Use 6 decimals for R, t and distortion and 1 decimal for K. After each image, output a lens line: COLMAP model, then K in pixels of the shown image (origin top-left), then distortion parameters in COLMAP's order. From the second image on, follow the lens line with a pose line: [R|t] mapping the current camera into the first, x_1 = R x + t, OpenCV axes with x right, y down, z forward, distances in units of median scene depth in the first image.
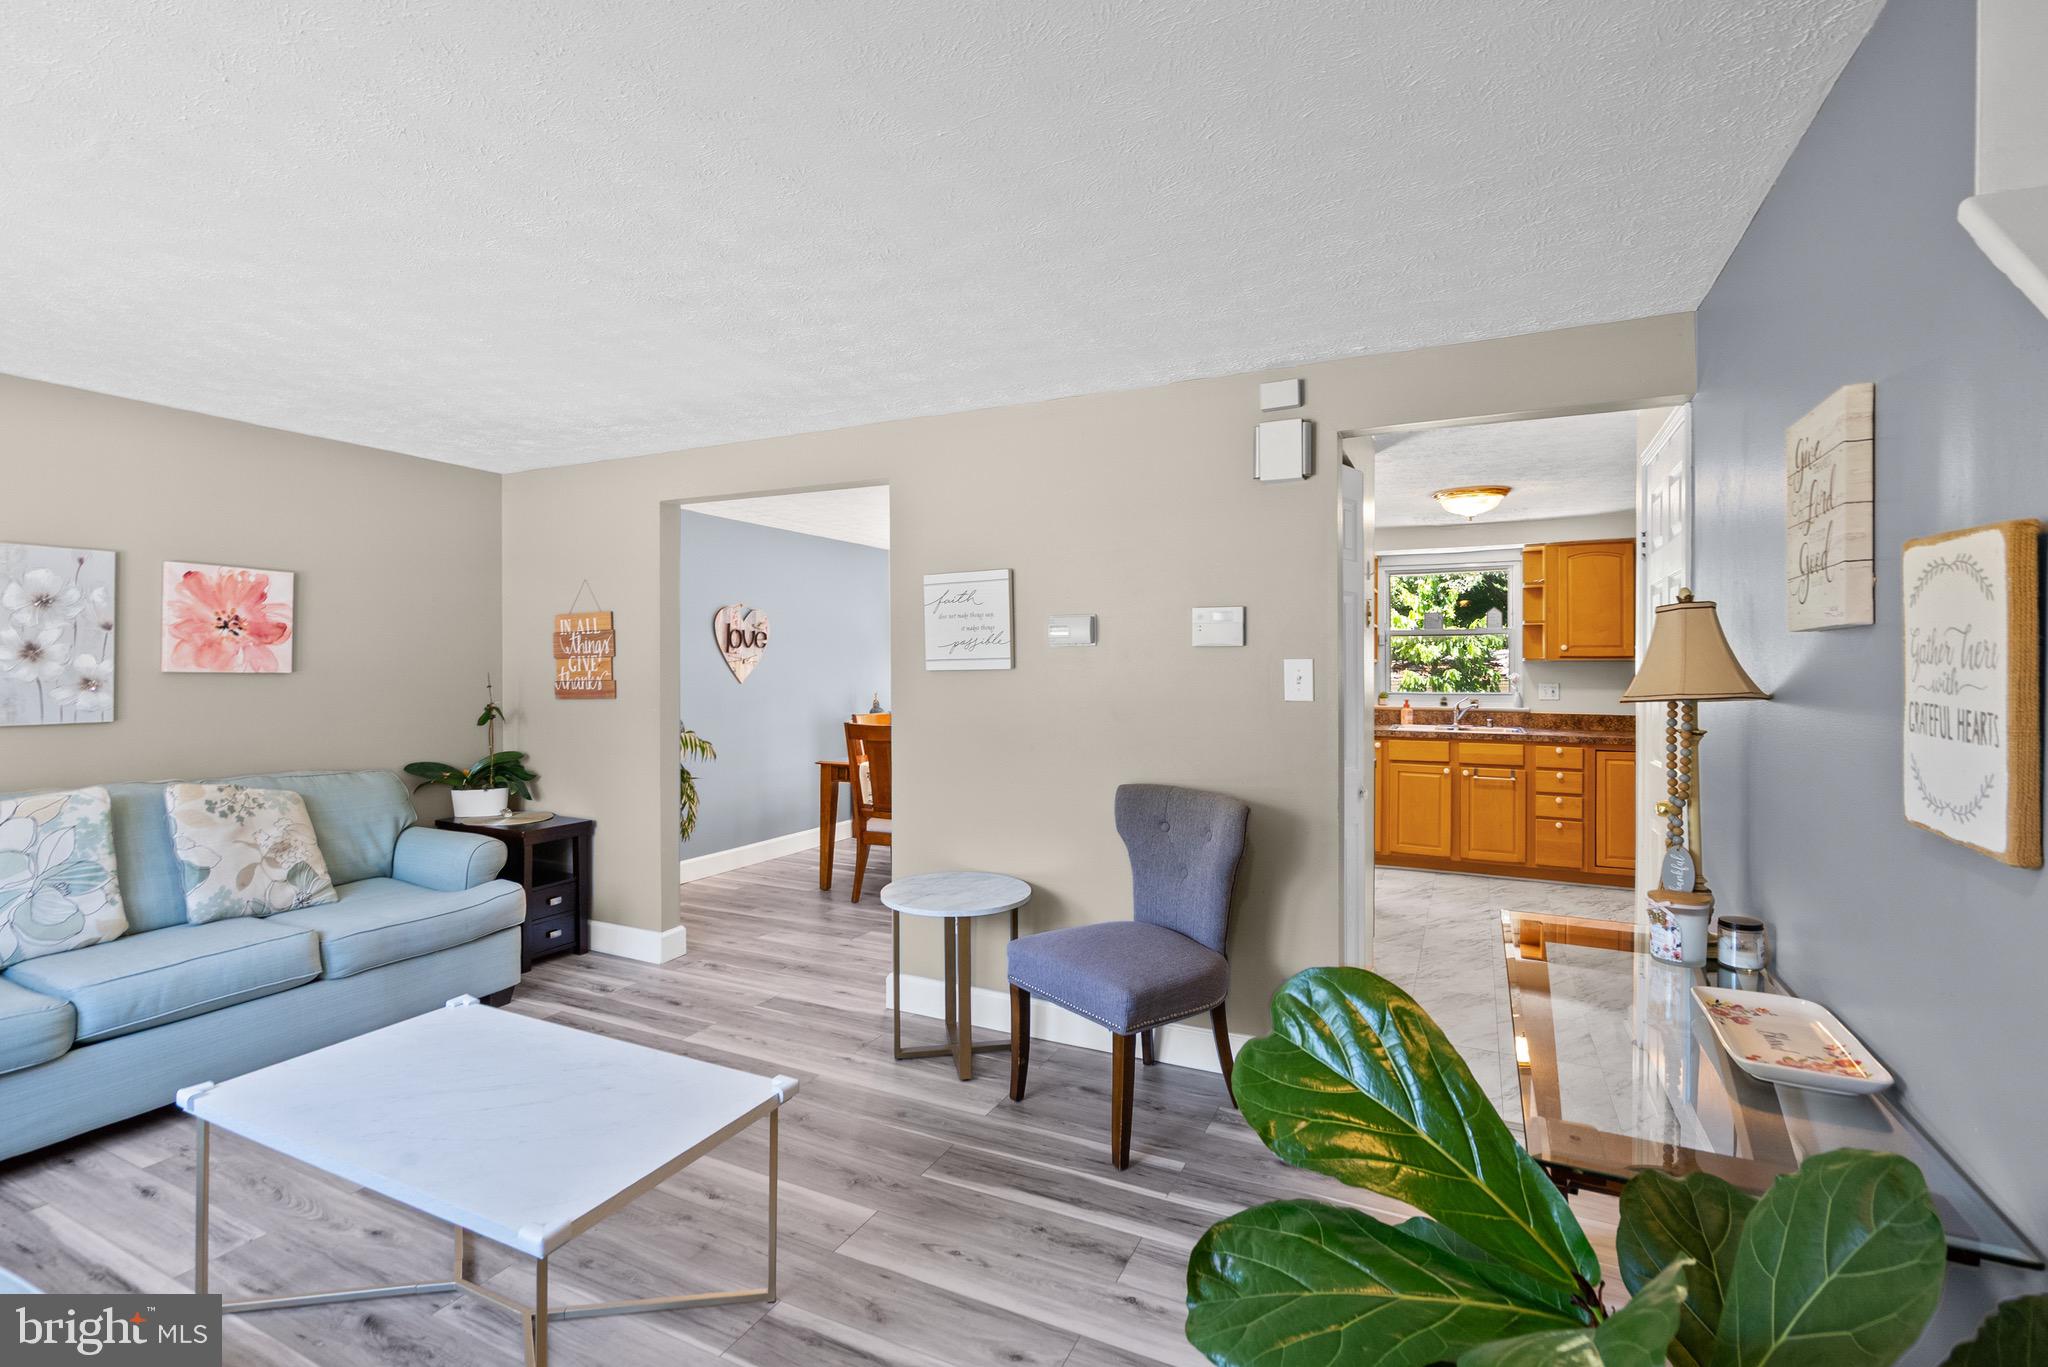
lens RADIAL K [[936.0, 0, 1007.3], [0, 936.0, 665.5], [0, 0, 1]] dist [-0.001199, 0.001518]
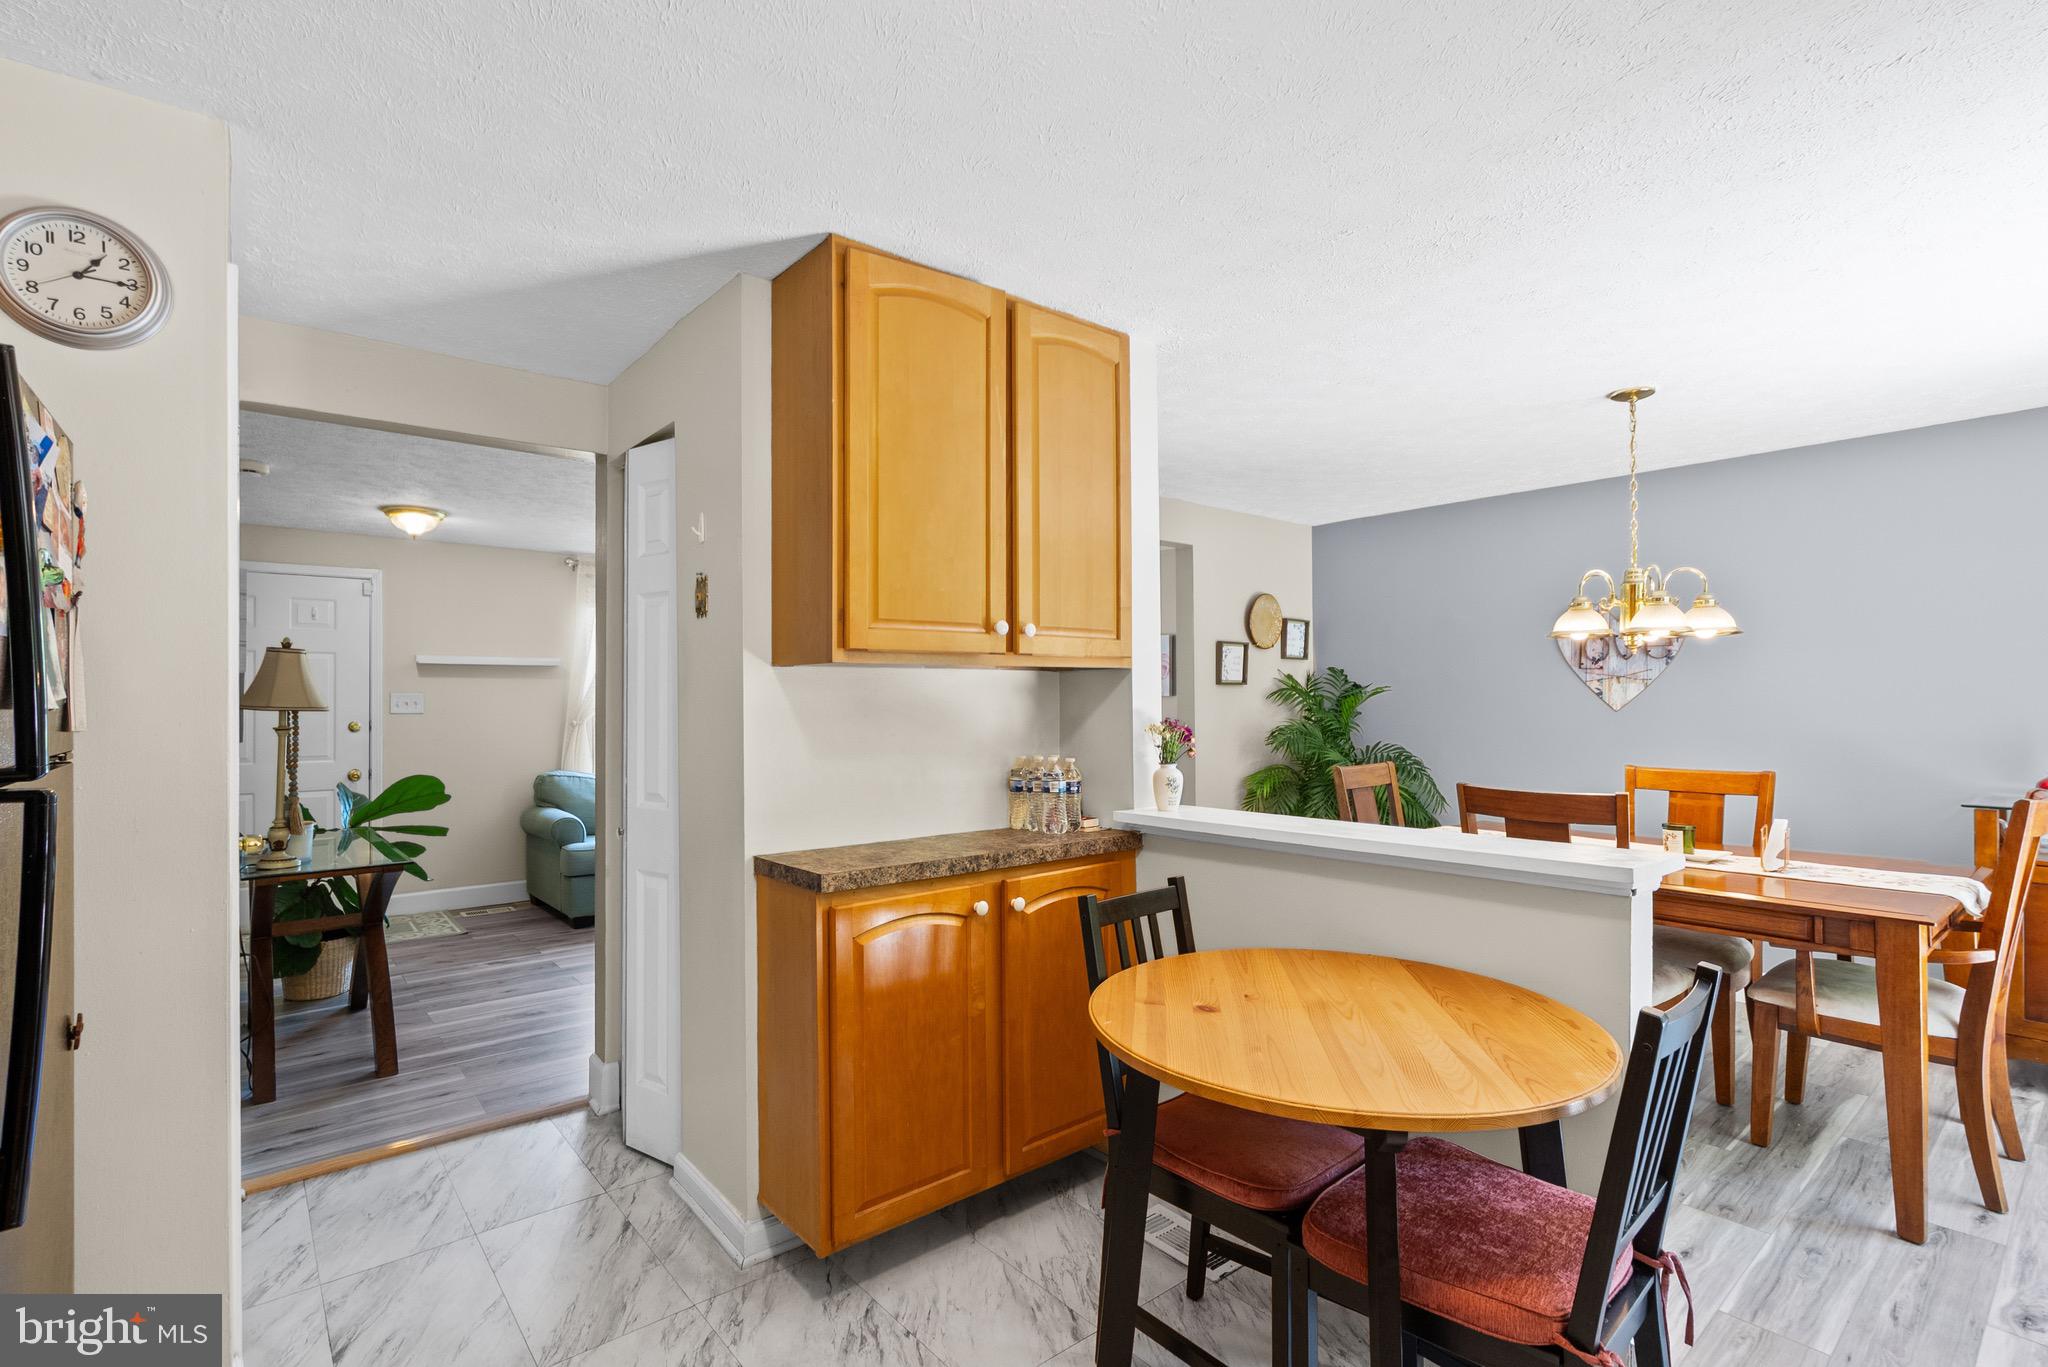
lens RADIAL K [[956.3, 0, 1021.6], [0, 956.3, 681.2], [0, 0, 1]] dist [-0.002469, -0.000344]
pose [[-0.398161, -0.014831, -0.917196, 1.013221], [0.005551, 0.999812, -0.018576, 0.013899], [0.917299, -0.012487, -0.398004, 1.637638]]
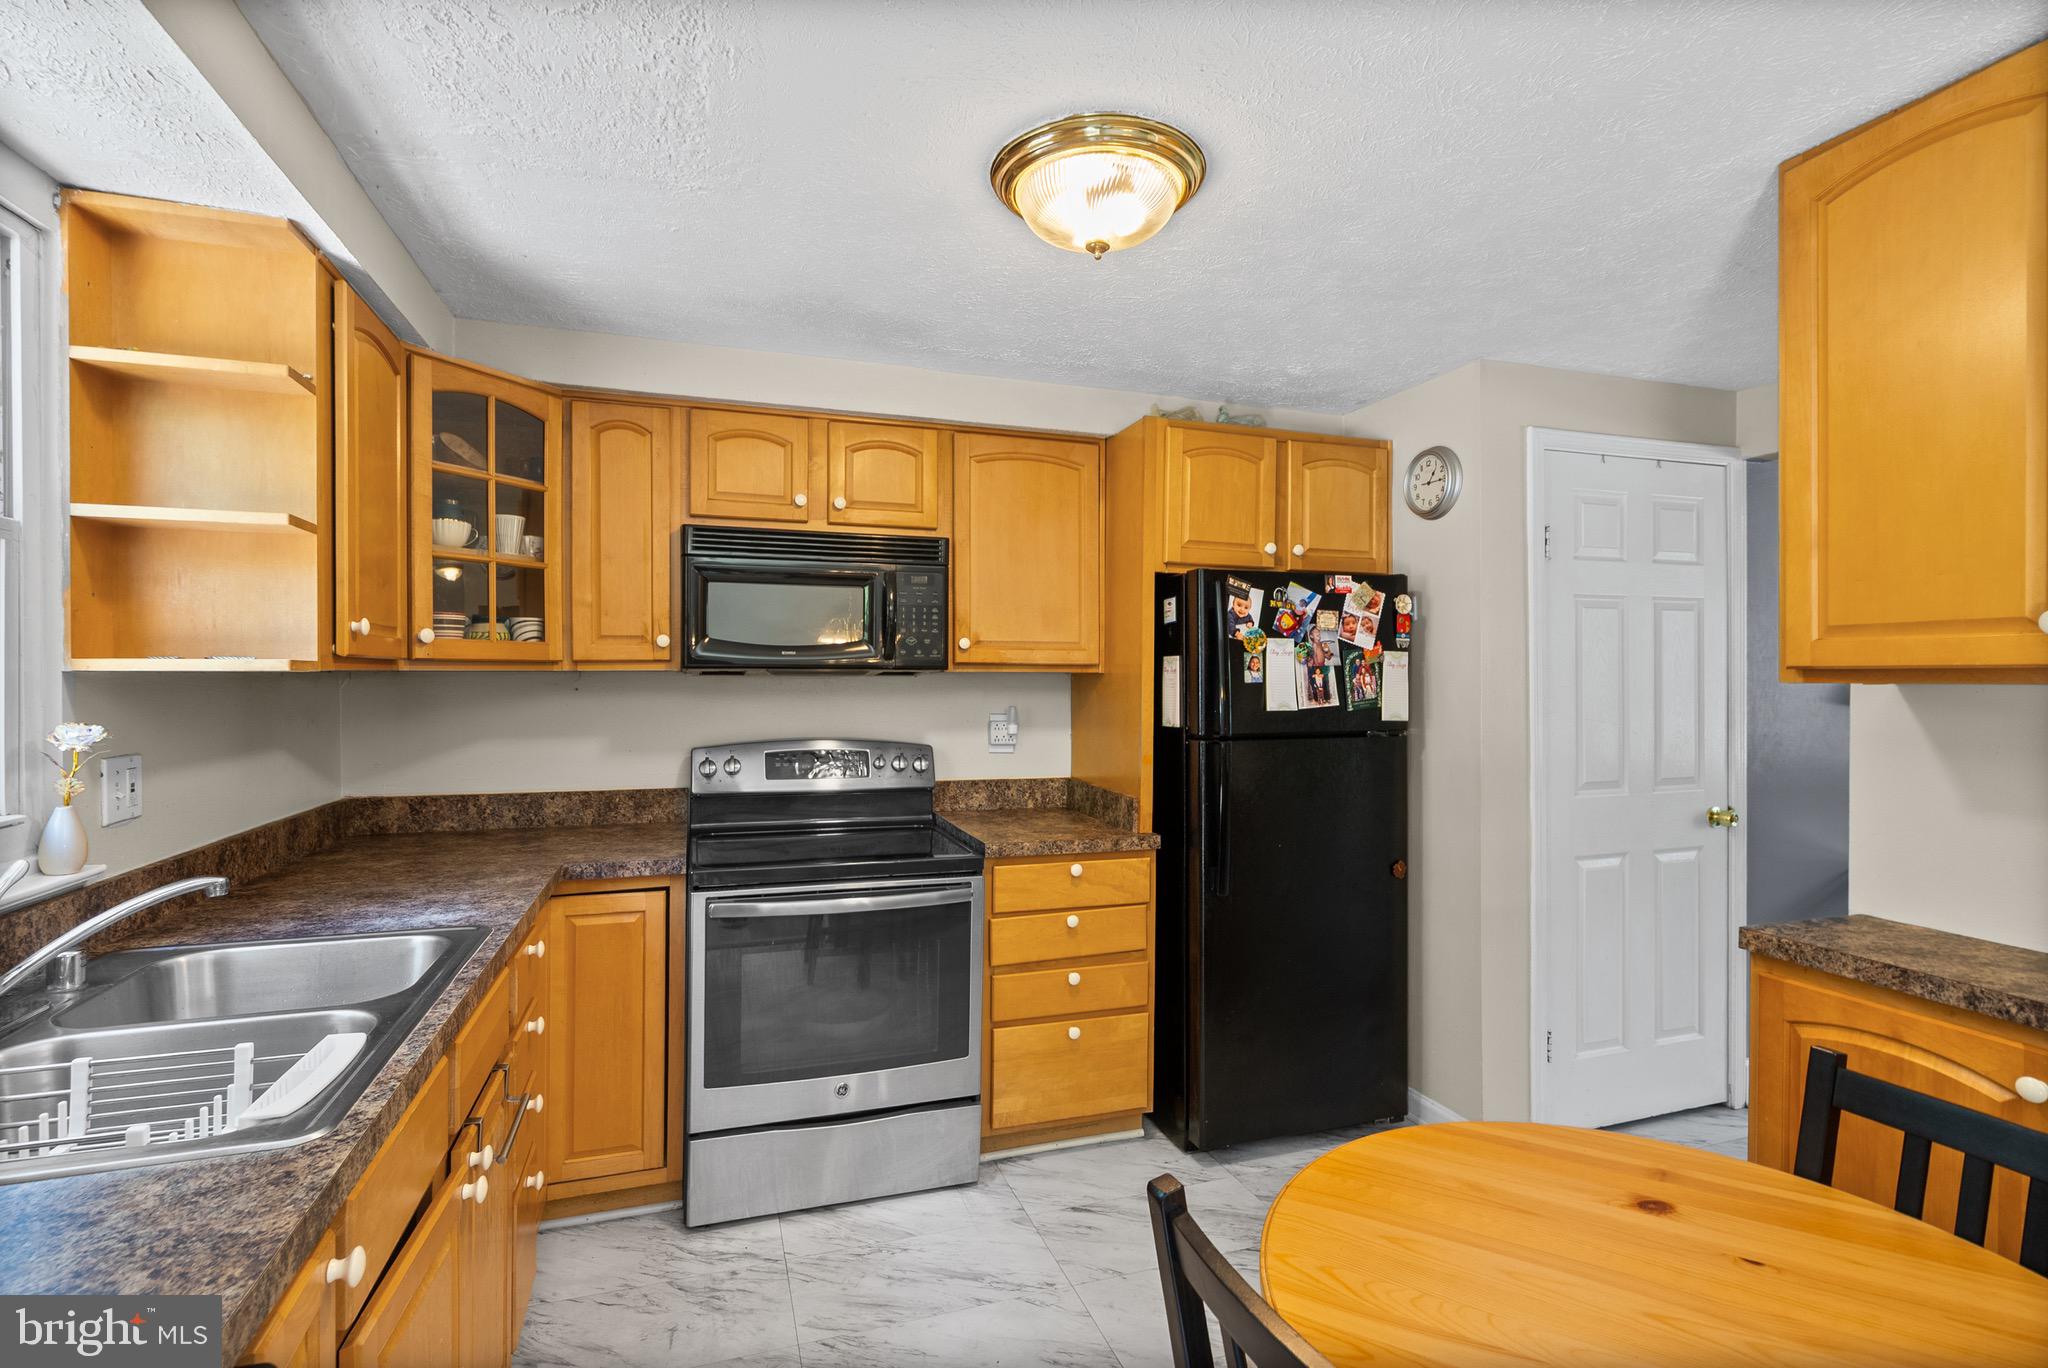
lens RADIAL K [[955.7, 0, 1019.7], [0, 955.7, 695.5], [0, 0, 1]] dist [-0.001121, 0.000178]
pose [[-0.700973, -0.019318, 0.712926, 0.408901], [-0.008127, 0.999785, 0.019100, -0.009803], [-0.713142, 0.007594, -0.700979, 1.932806]]
